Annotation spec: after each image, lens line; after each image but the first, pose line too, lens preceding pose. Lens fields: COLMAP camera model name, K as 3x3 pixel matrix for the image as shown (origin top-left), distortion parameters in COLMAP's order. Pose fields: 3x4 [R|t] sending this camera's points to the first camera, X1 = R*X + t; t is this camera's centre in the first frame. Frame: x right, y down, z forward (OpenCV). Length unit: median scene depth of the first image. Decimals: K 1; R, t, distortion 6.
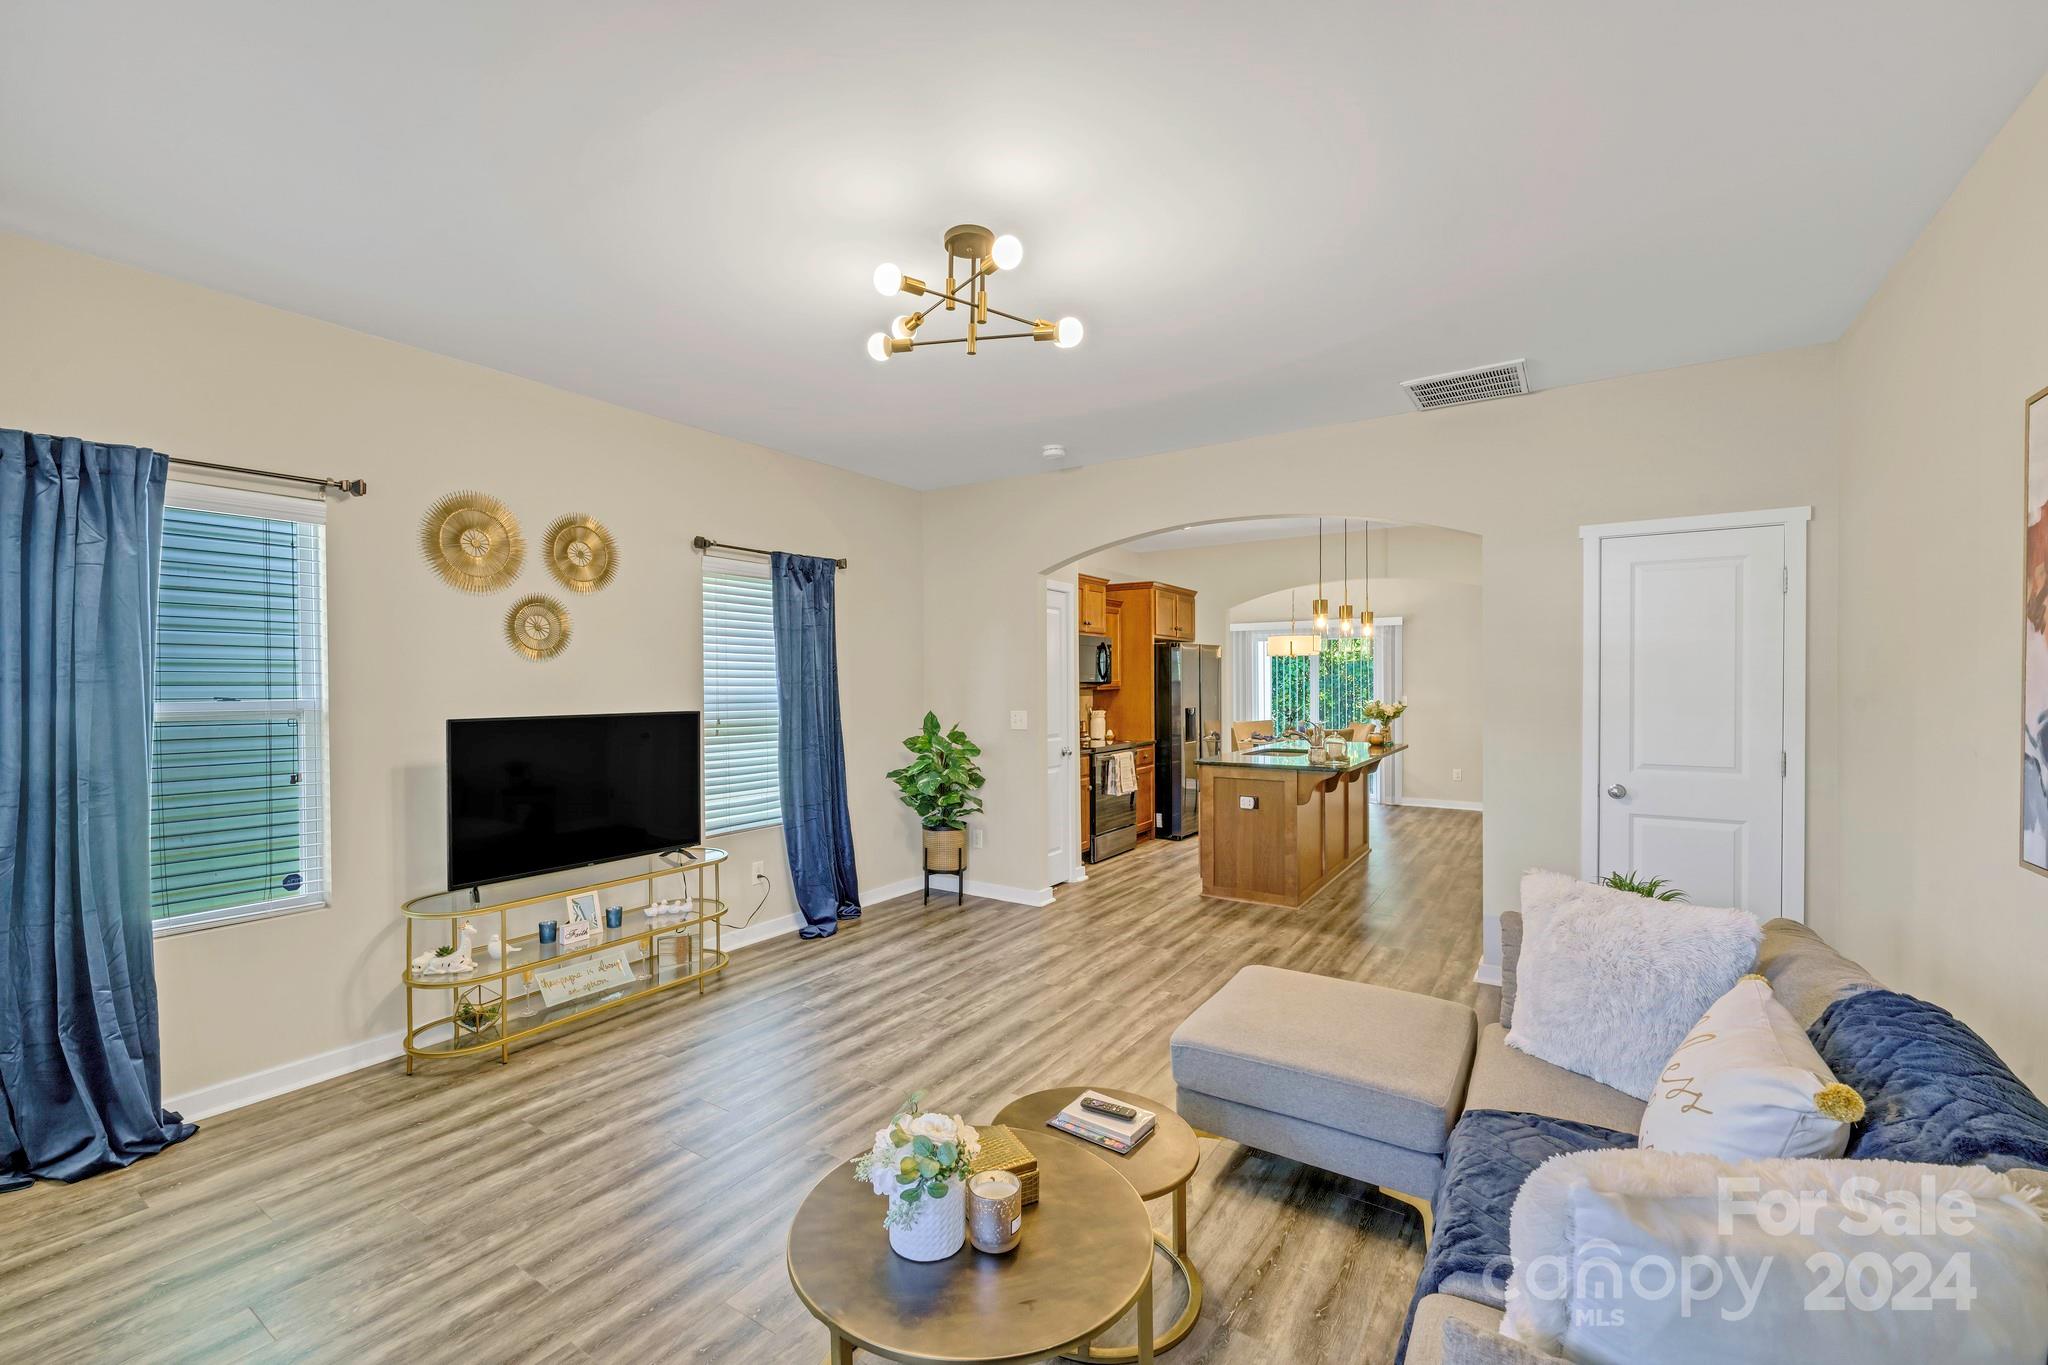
lens RADIAL K [[852.9, 0, 992.3], [0, 852.9, 694.3], [0, 0, 1]] dist [-0.000271, -0.000207]
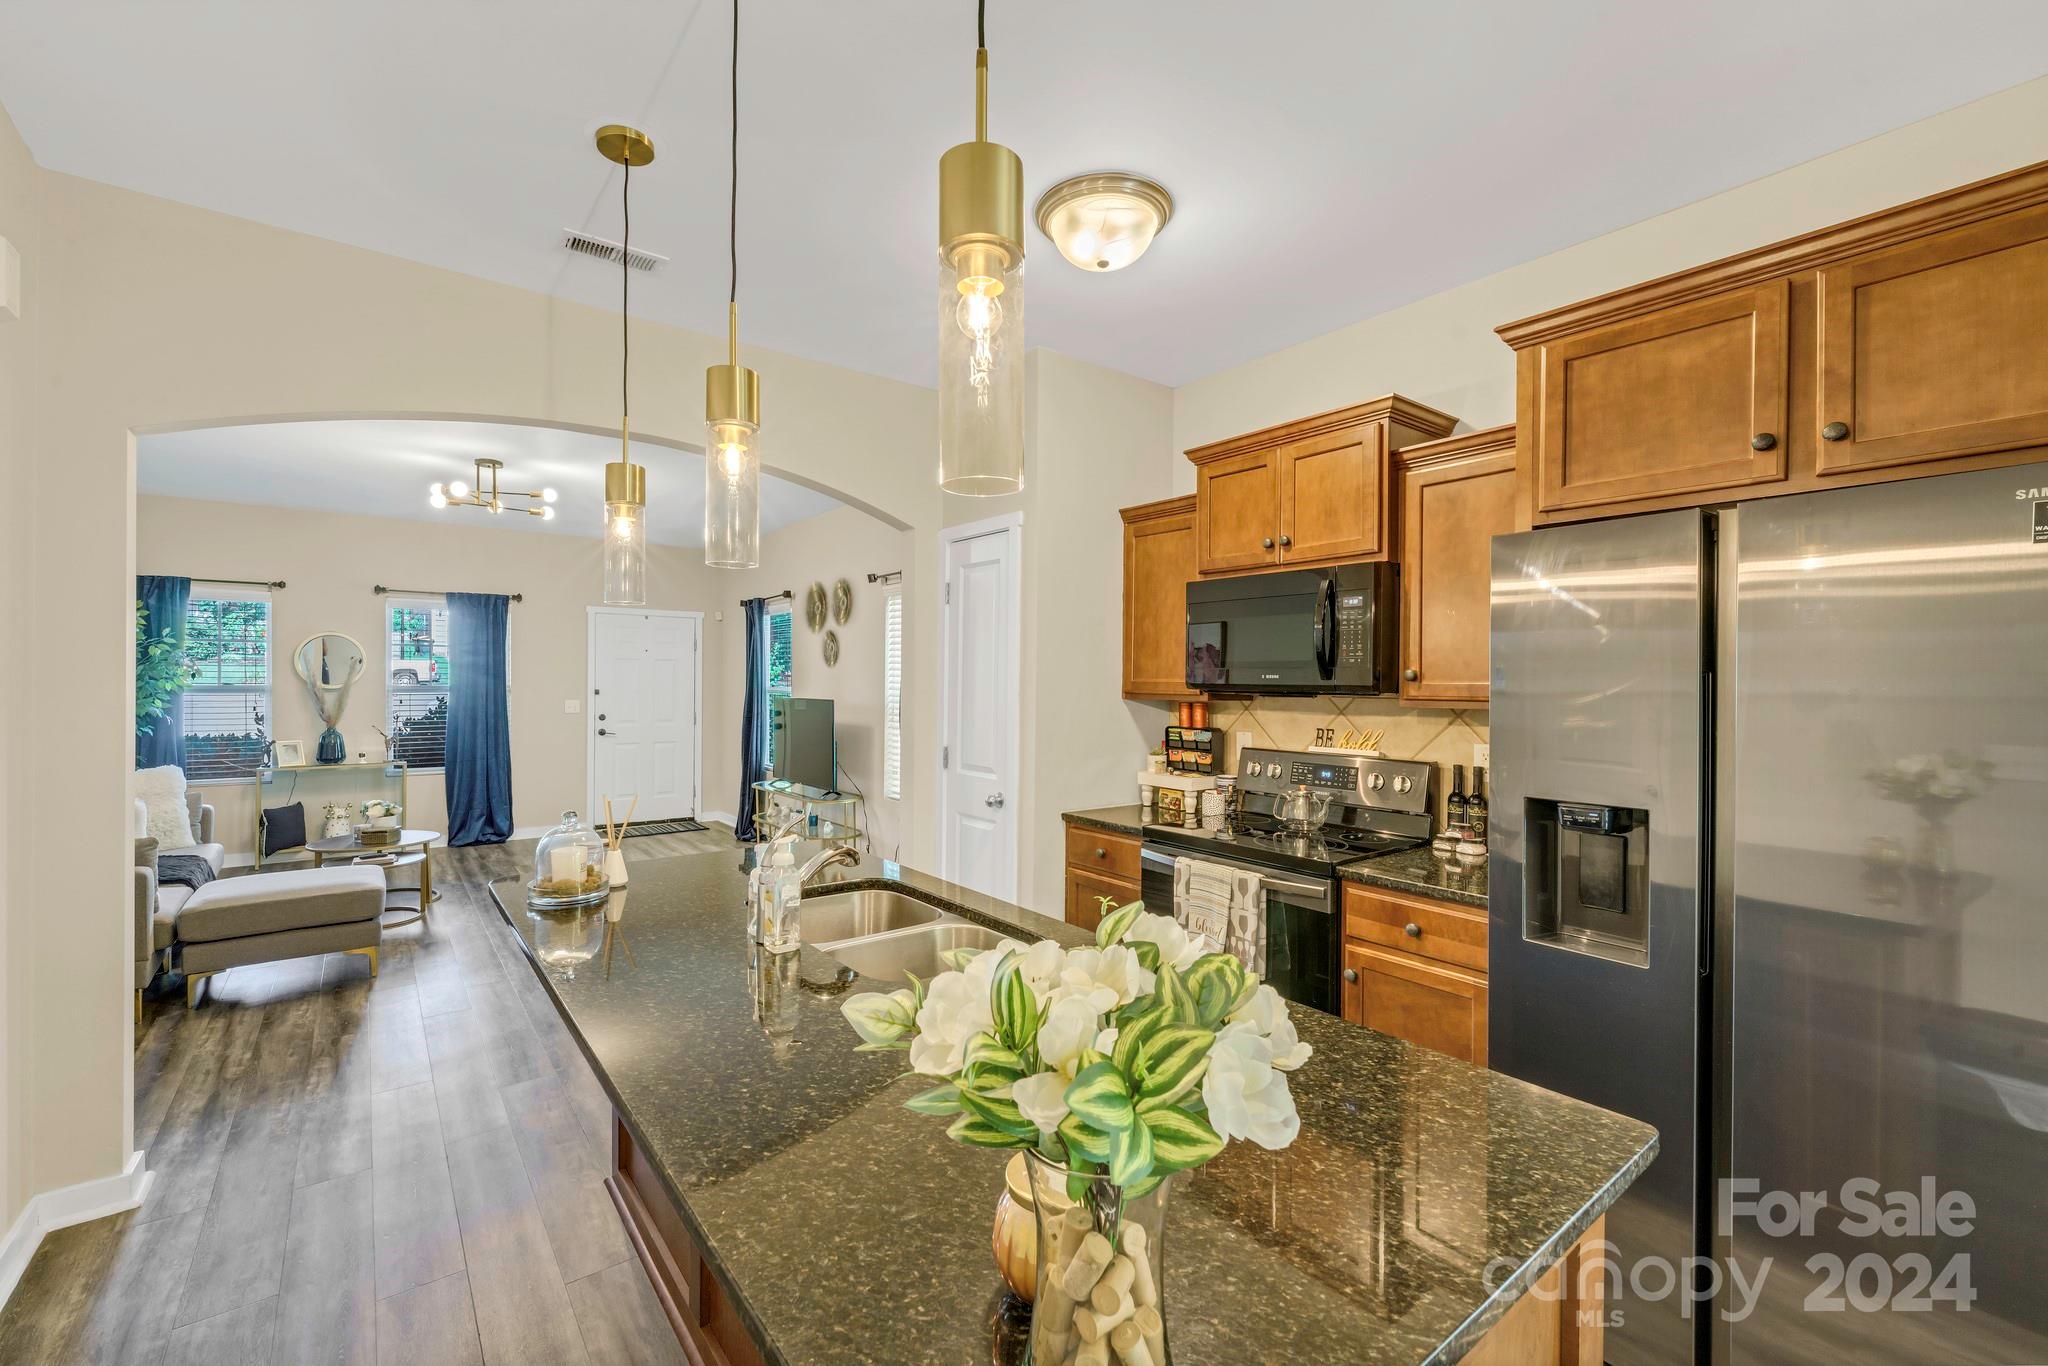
lens RADIAL K [[853.2, 0, 1024.0], [0, 853.2, 683.0], [0, 0, 1]] dist [-0.002769, -0.000089]
pose [[-0.304346, 0.006154, -0.952542, 0.893933], [-0.016670, 0.999792, 0.011785, -0.029567], [0.952416, 0.019466, -0.304180, 1.664463]]
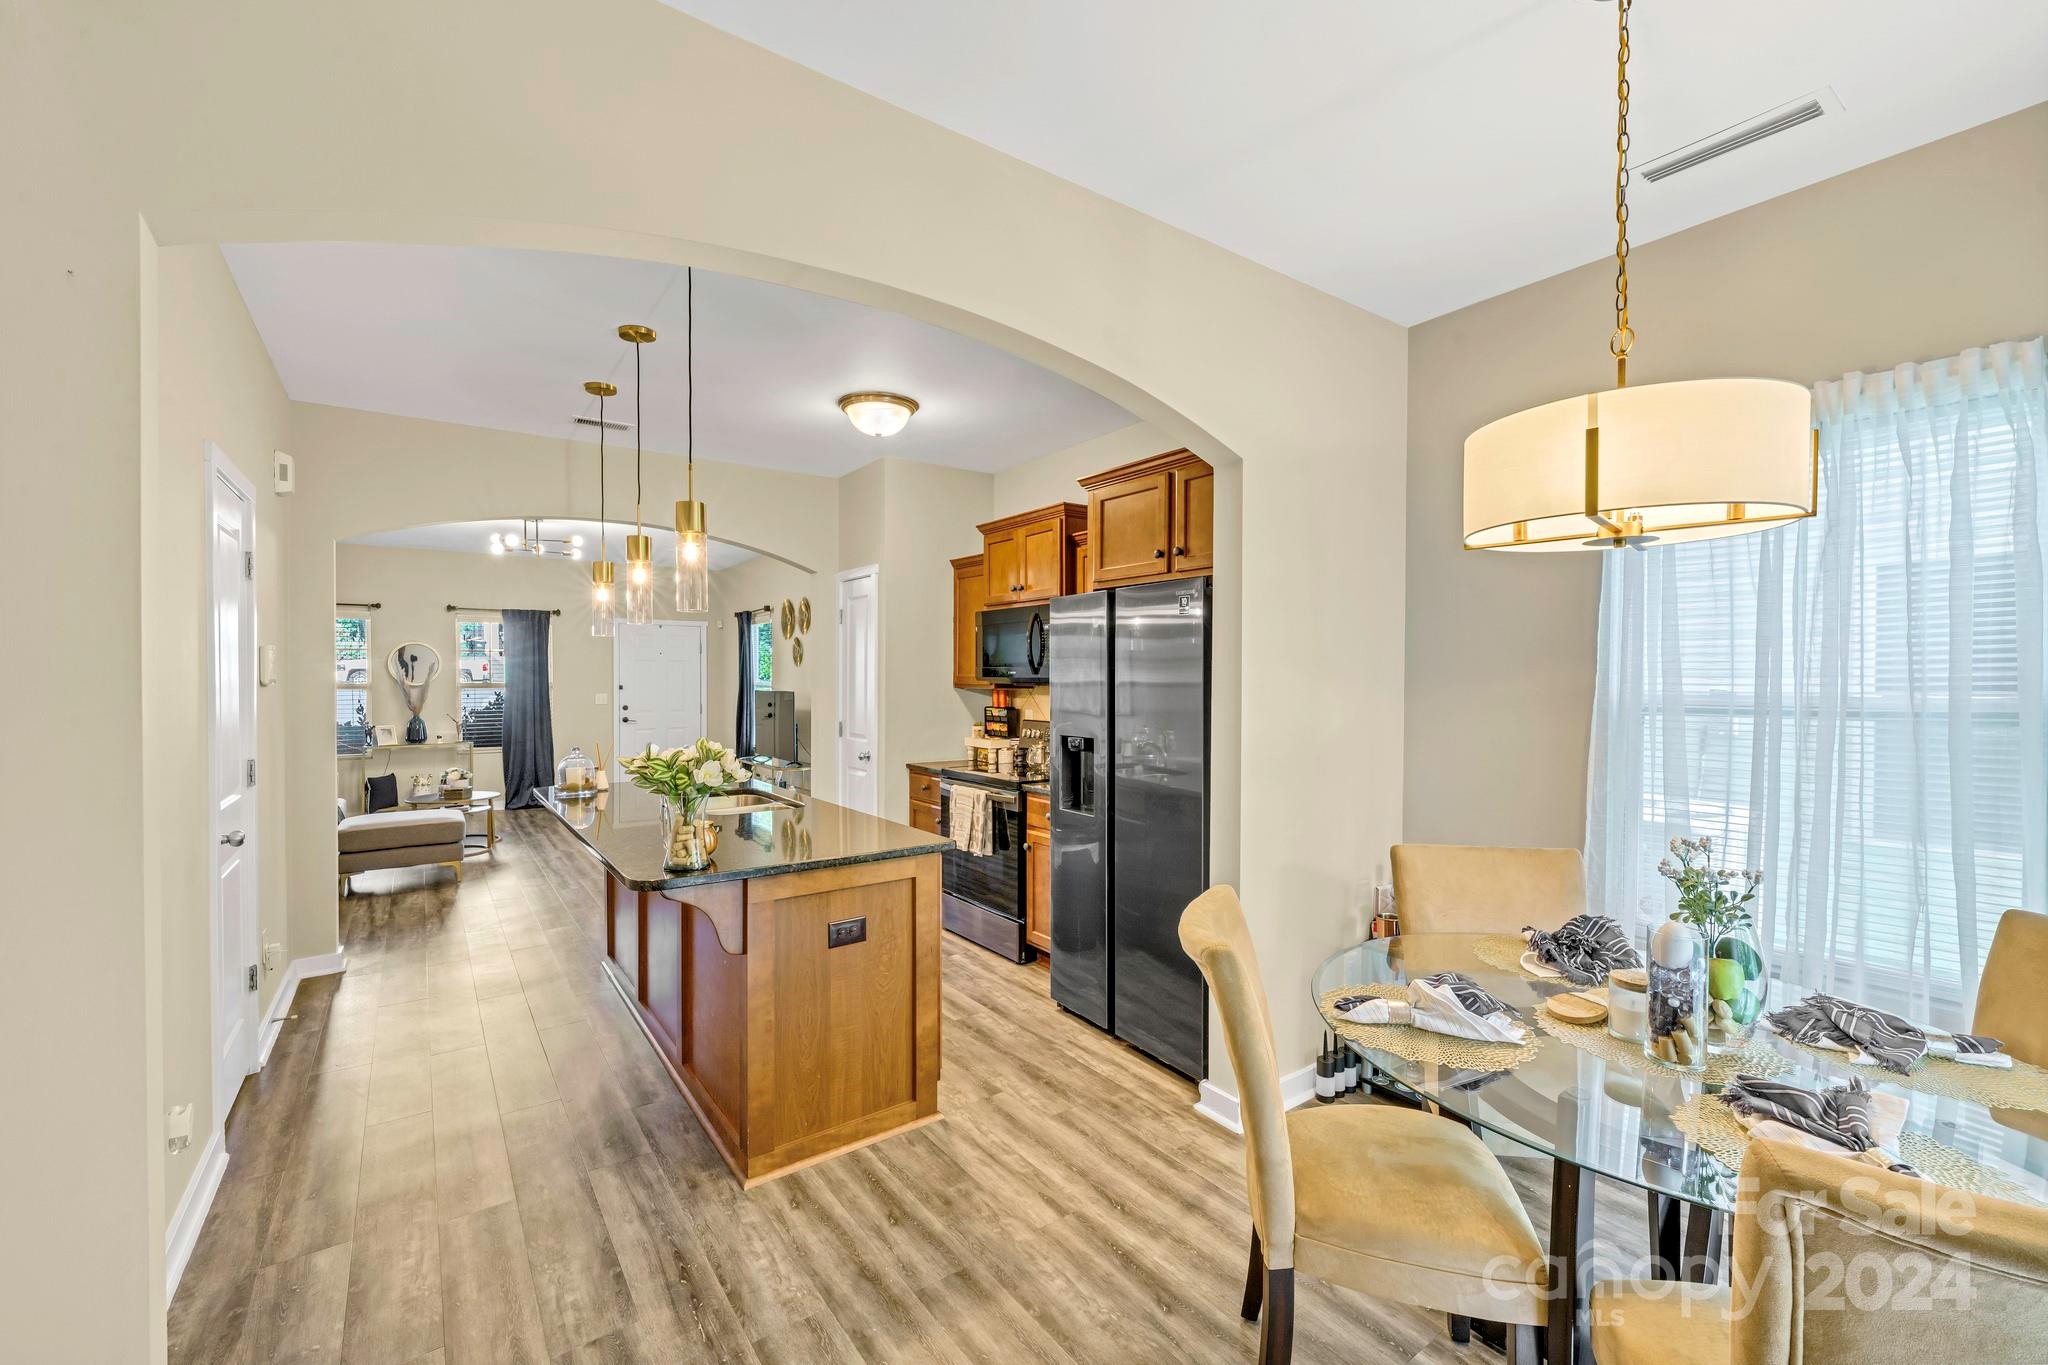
lens RADIAL K [[850.8, 0, 1024.9], [0, 850.8, 686.1], [0, 0, 1]] dist [0.003671, -0.000099]
pose [[-0.342779, 0.016417, -0.939273, 1.192723], [-0.010302, 0.999721, 0.021234, -0.035848], [0.939360, 0.016955, -0.342515, 2.024723]]
